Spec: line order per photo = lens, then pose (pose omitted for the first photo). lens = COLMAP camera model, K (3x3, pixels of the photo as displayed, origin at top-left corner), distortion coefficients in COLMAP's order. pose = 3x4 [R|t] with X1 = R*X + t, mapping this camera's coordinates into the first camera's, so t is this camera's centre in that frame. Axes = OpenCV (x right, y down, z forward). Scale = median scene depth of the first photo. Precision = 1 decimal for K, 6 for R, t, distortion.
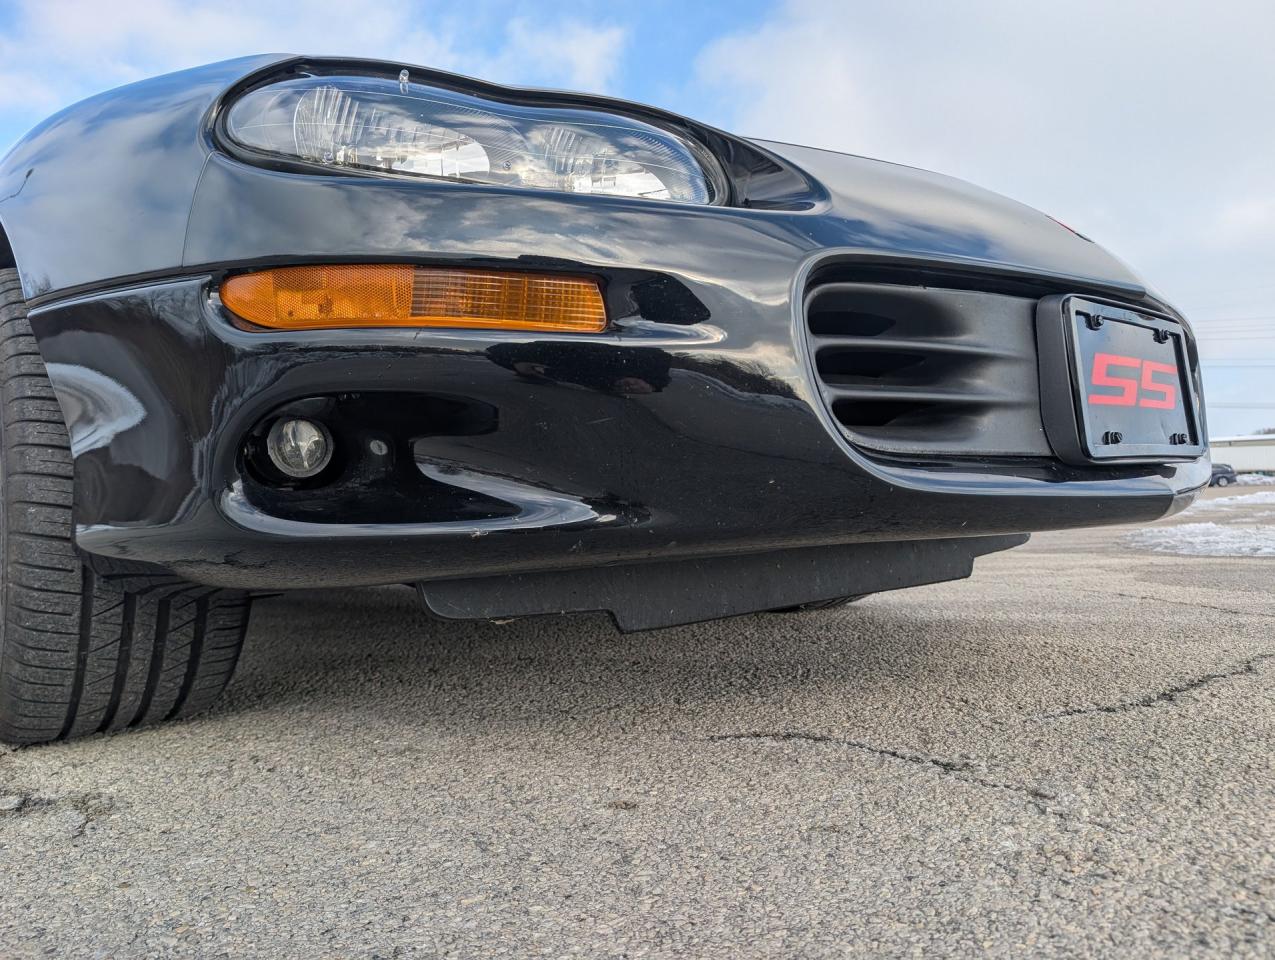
lens RADIAL K [[940.6, 0, 642.6], [0, 940.6, 469.9], [0, 0, 1]] dist [0.007774, -0.006135]
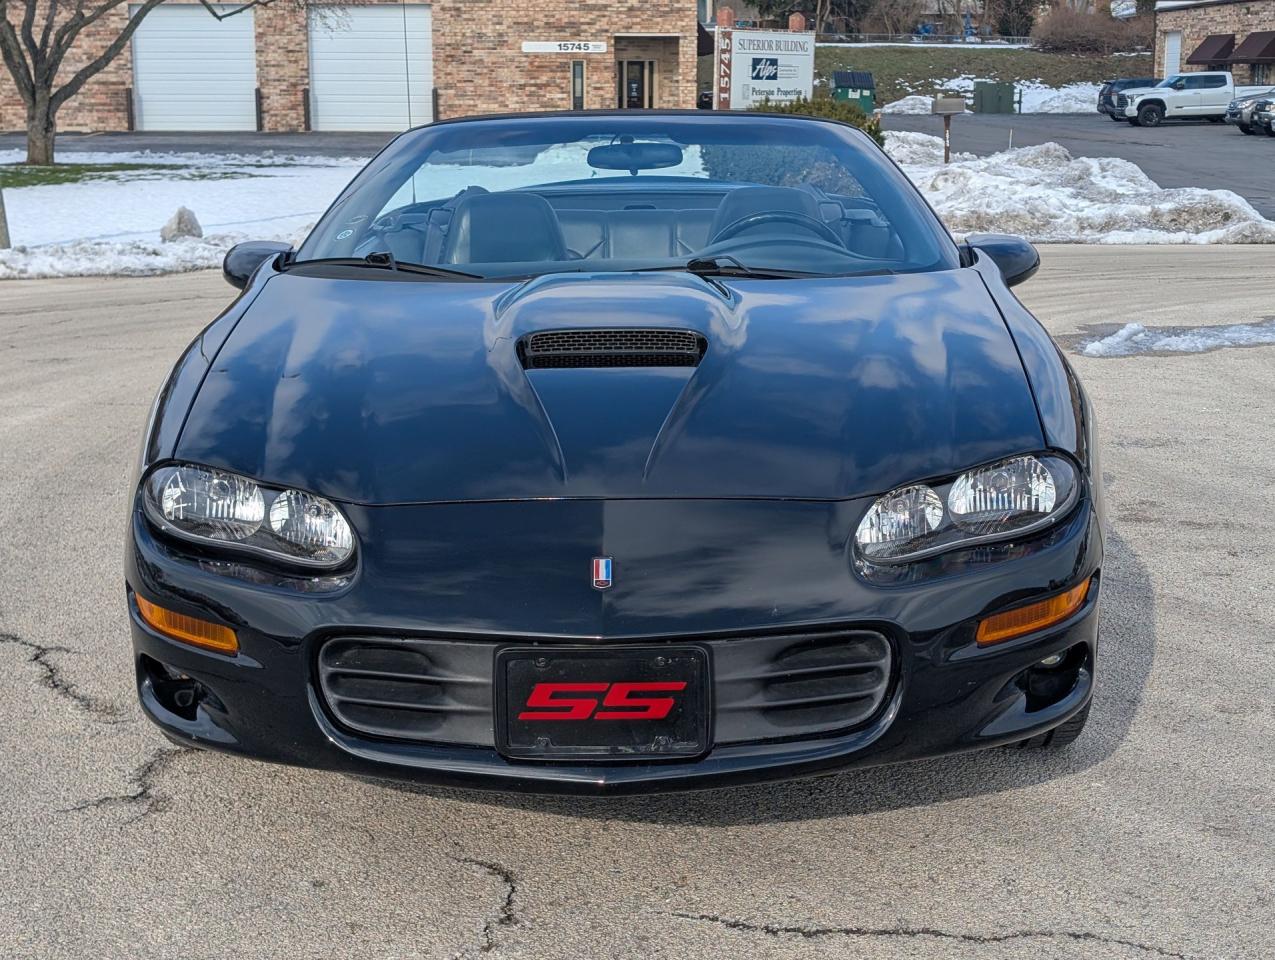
lens RADIAL K [[2098.7, 0, 640.5], [0, 2098.7, 481.9], [0, 0, 1]] dist [0.227849, -0.892914]
pose [[0.742652, 0.147642, -0.653199, 2.768824], [-0.001474, 0.975752, 0.218873, -1.180008], [0.669675, -0.161584, 0.724862, -1.261932]]
